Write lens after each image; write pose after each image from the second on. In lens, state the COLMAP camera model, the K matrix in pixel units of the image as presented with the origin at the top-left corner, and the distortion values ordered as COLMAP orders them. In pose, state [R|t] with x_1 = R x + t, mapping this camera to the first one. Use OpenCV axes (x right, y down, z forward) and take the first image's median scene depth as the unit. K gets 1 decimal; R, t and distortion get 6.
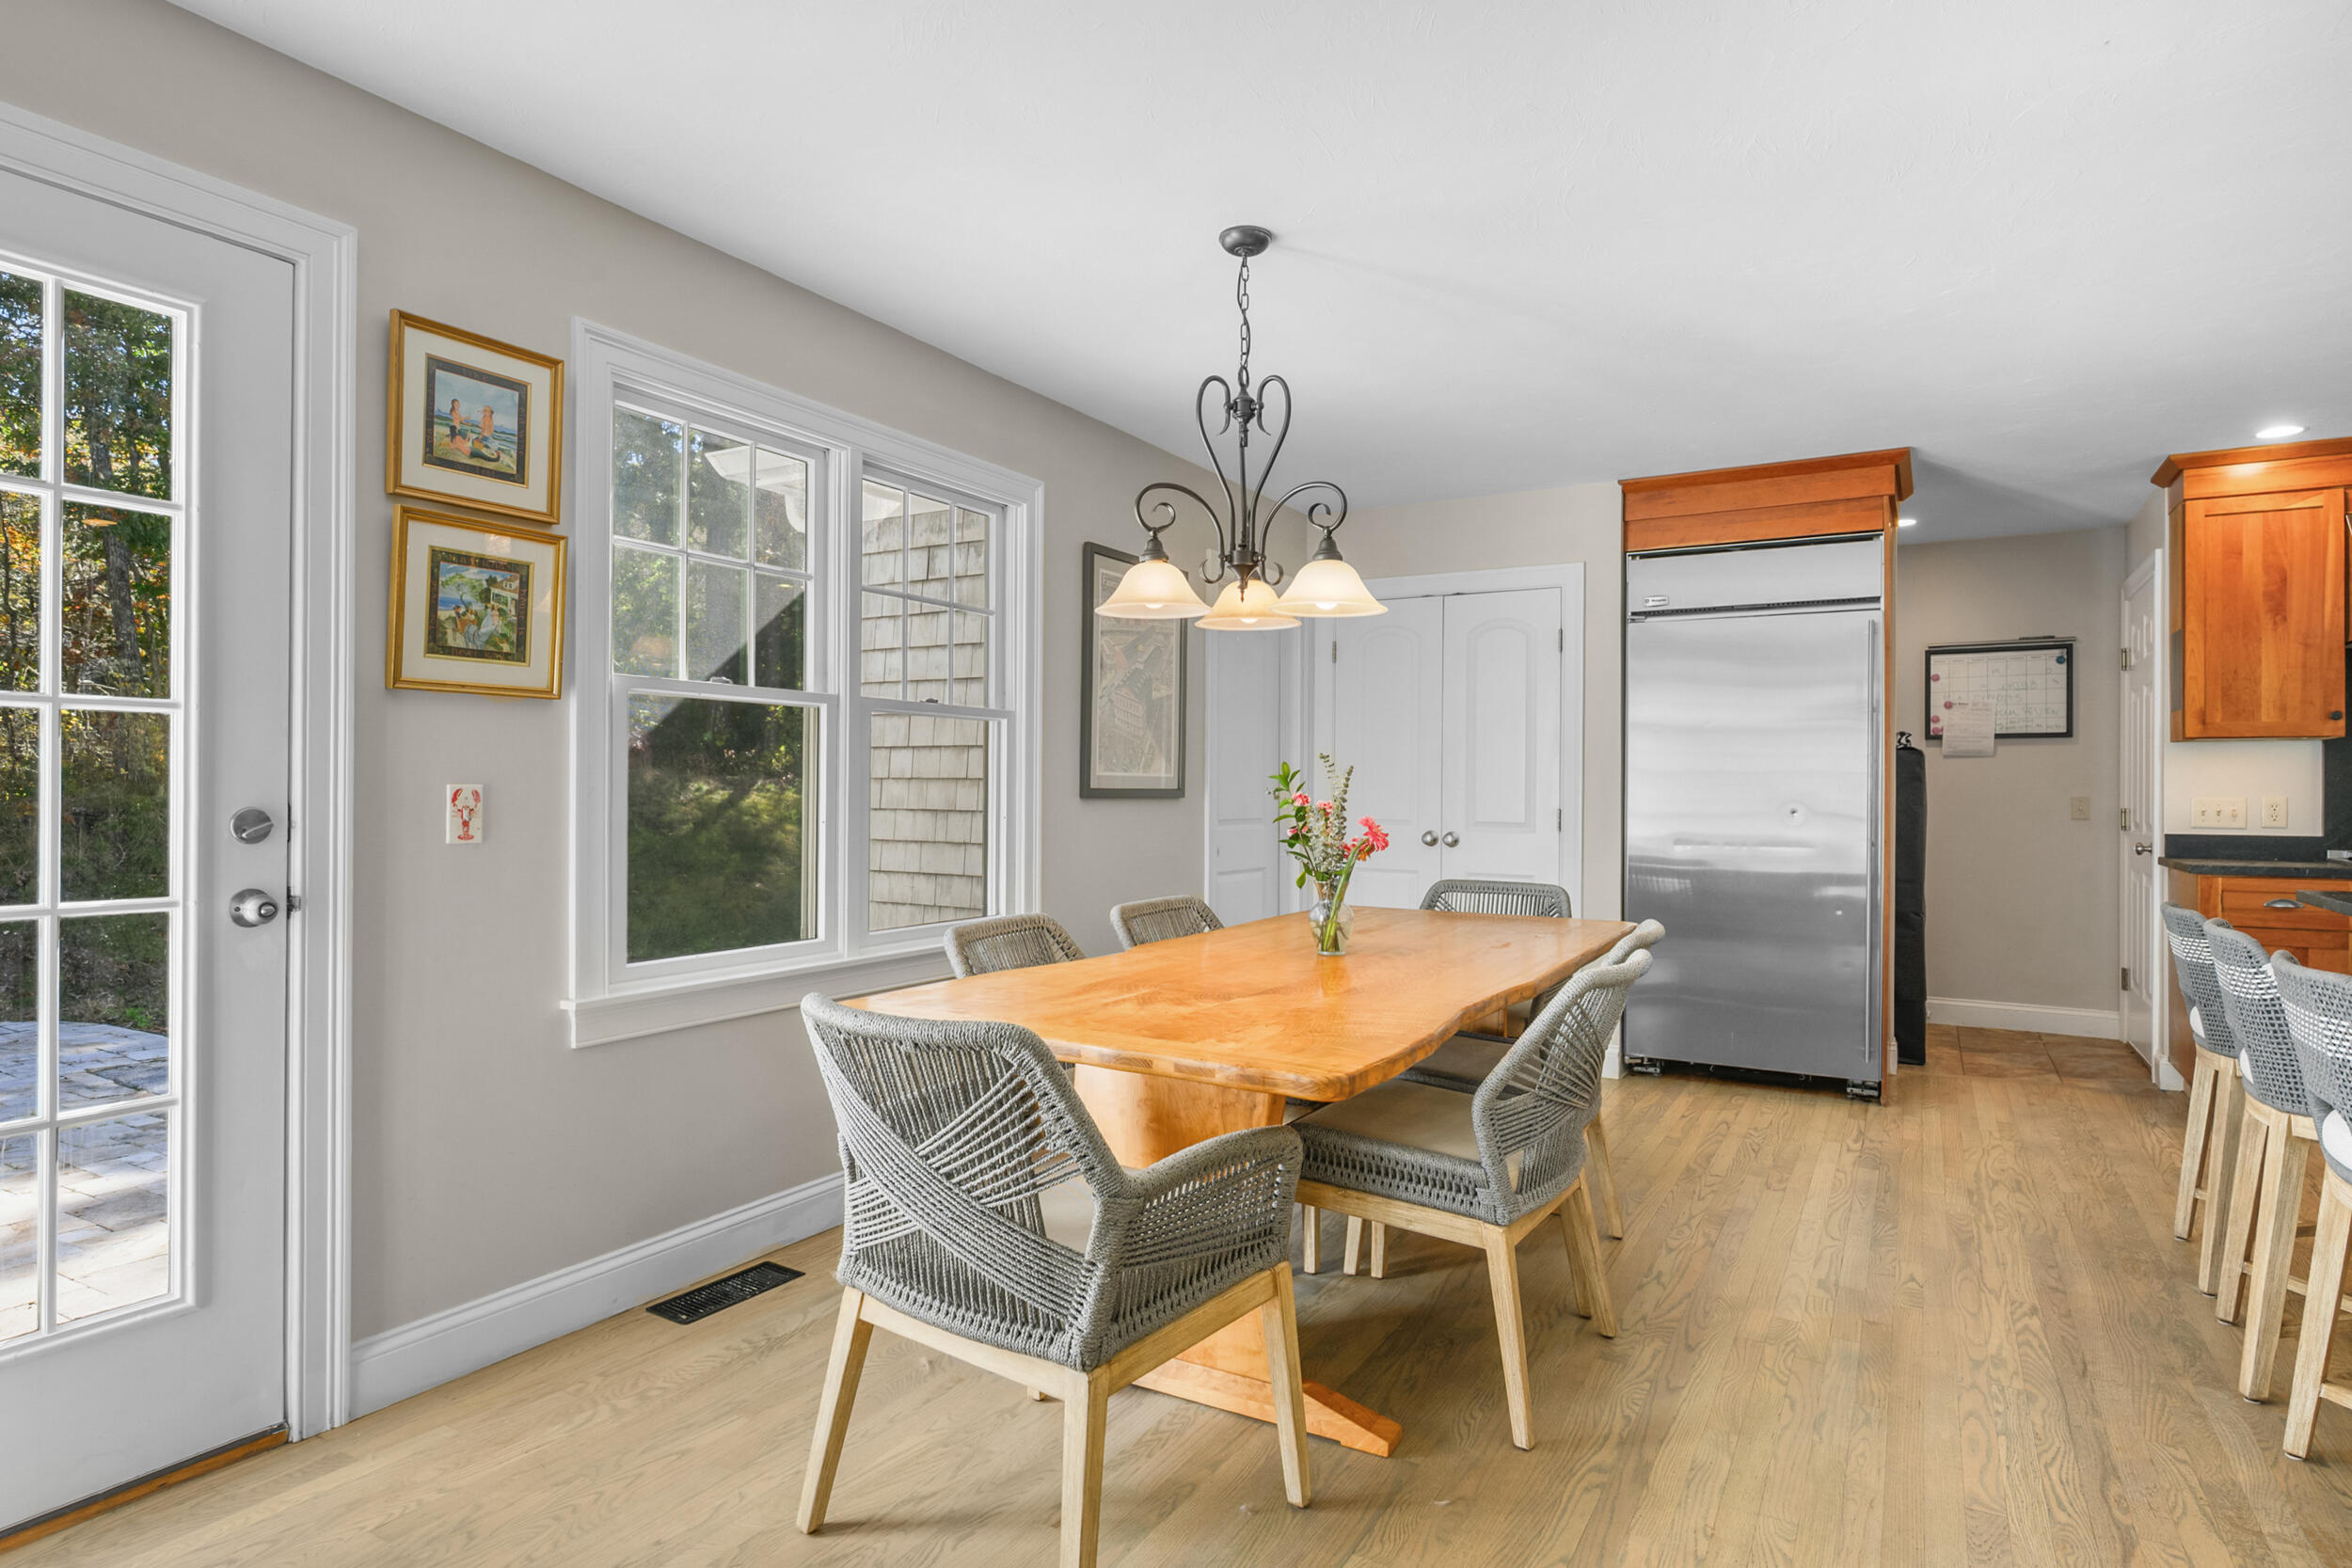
lens RADIAL K [[1278.5, 0, 1176.0], [0, 1278.5, 784.0], [0, 0, 1]] dist [0.004003, 0.000205]
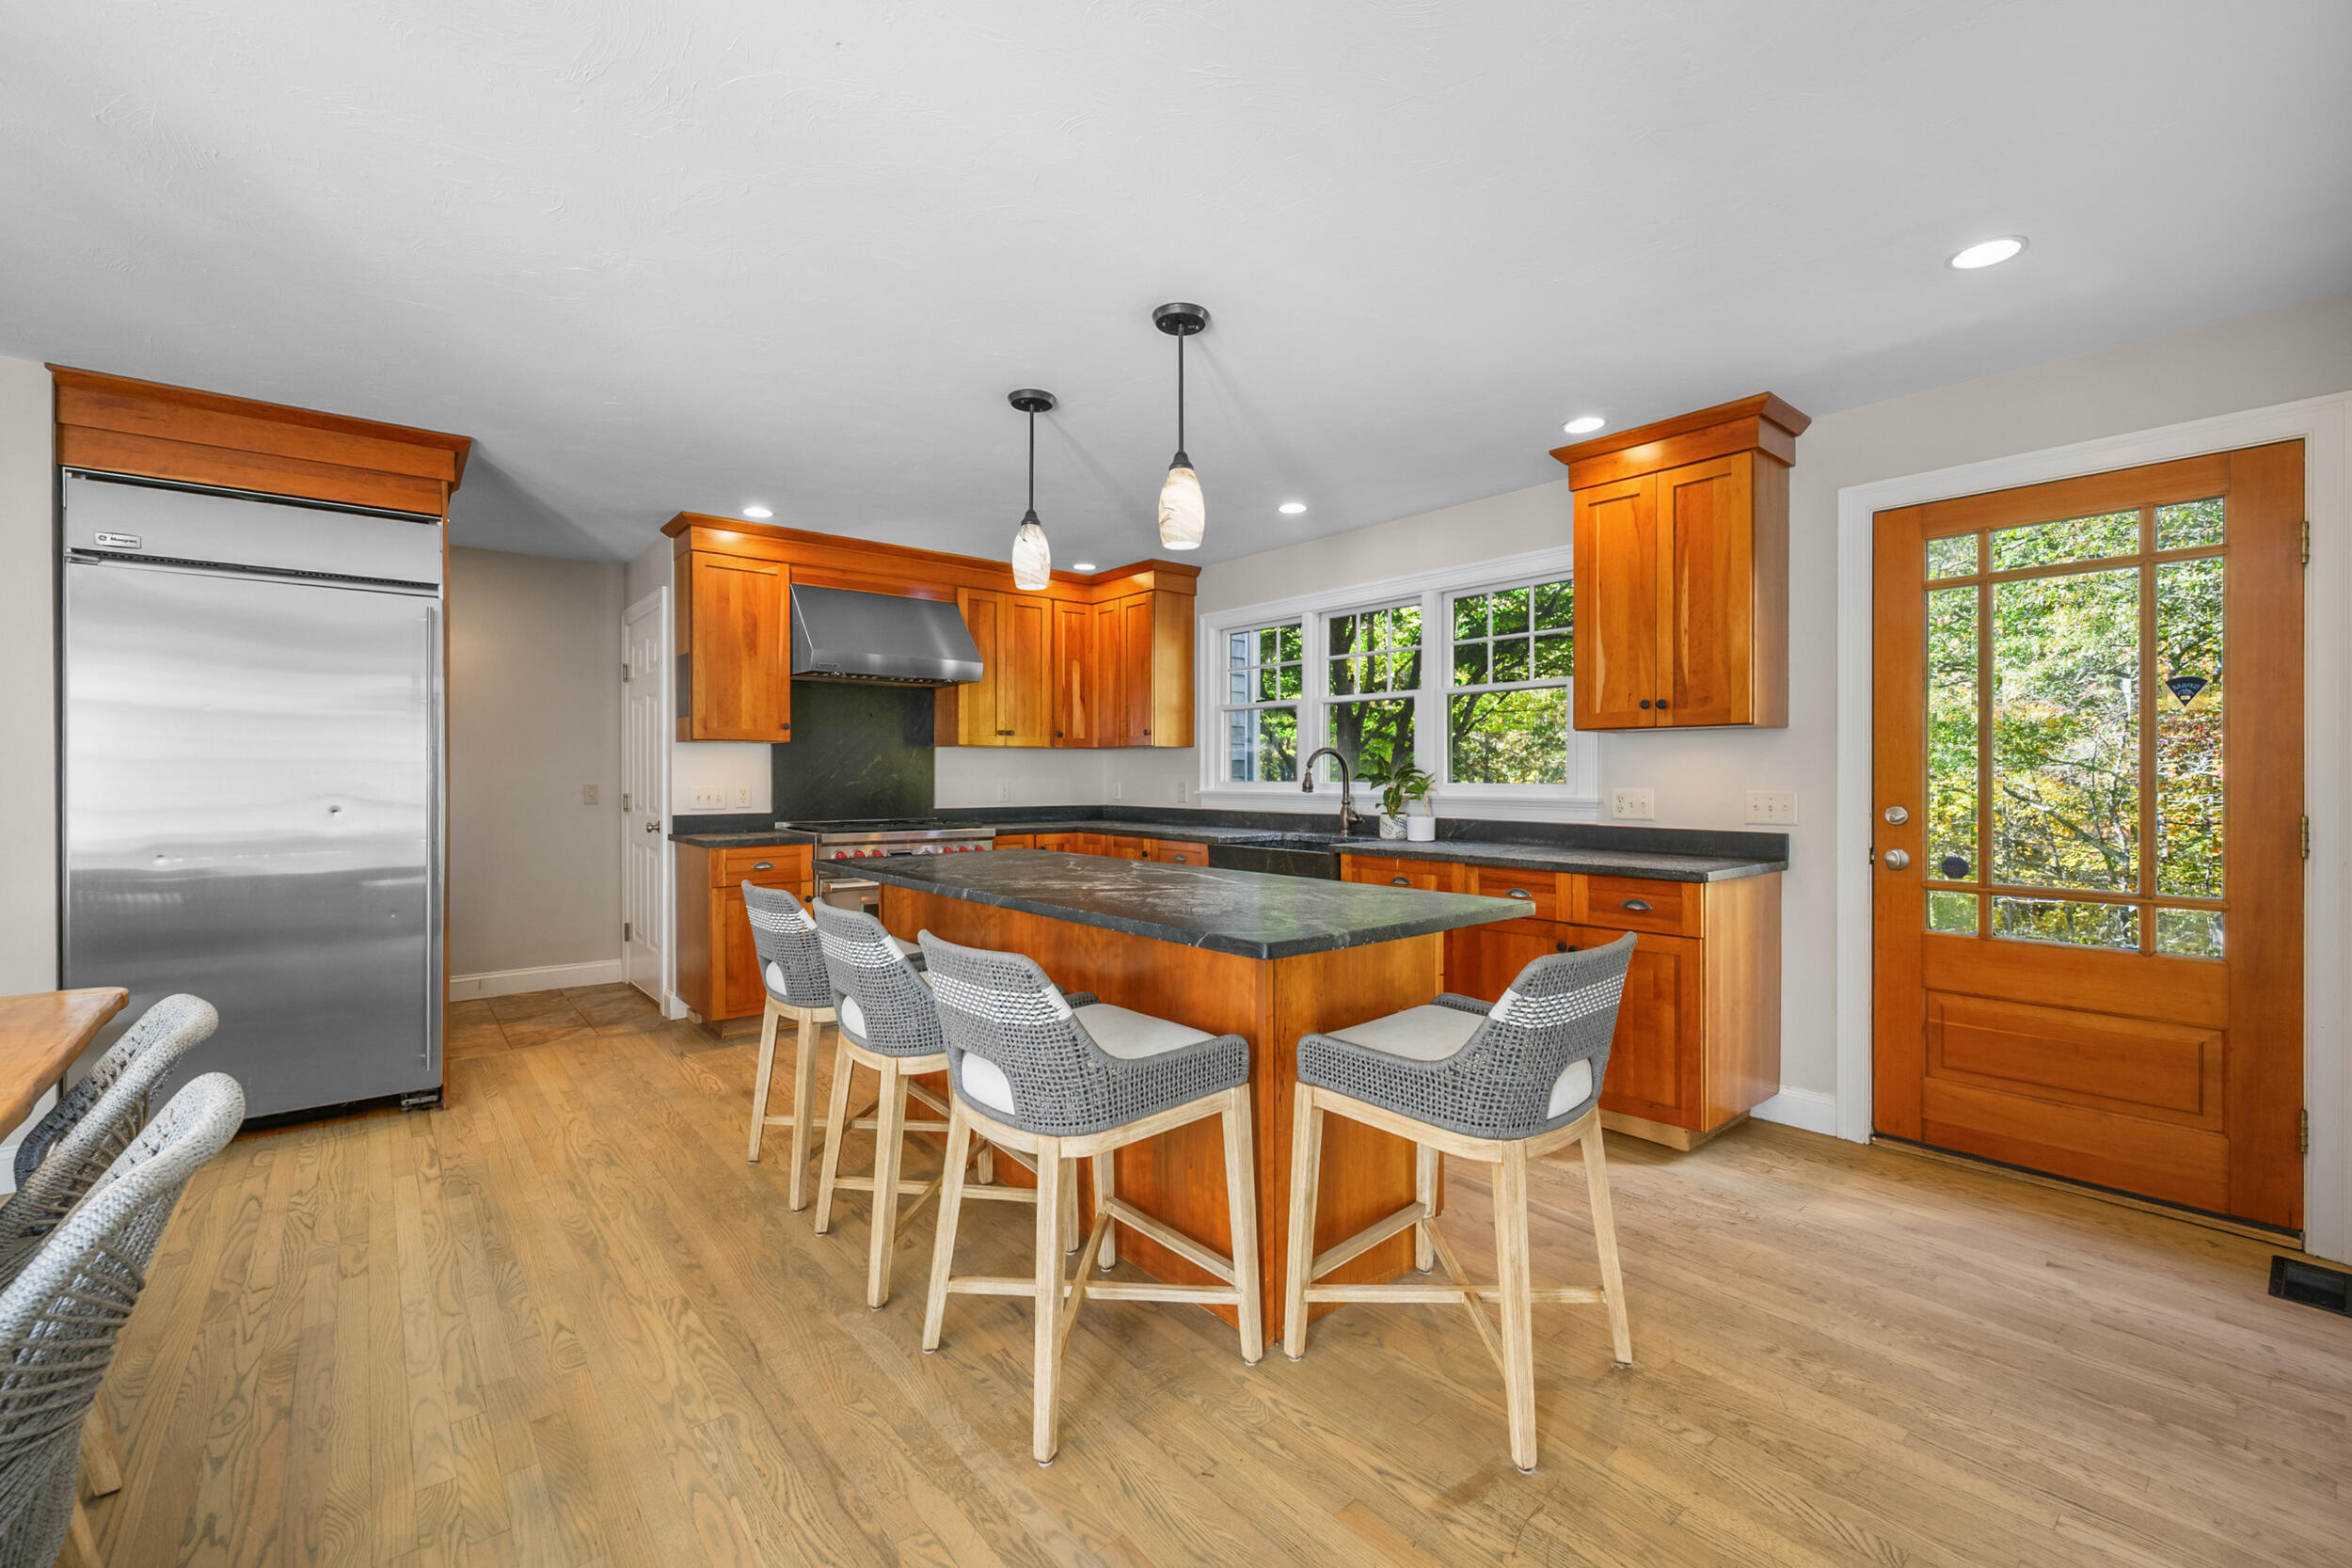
lens RADIAL K [[979.4, 0, 1174.6], [0, 979.4, 776.8], [0, 0, 1]] dist [-0.000191, -0.000006]
pose [[0.344642, -0.008788, 0.938693, 0.048201], [-0.001318, 0.999951, 0.009846, -0.009567], [-0.938733, -0.004630, 0.344613, 0.231132]]
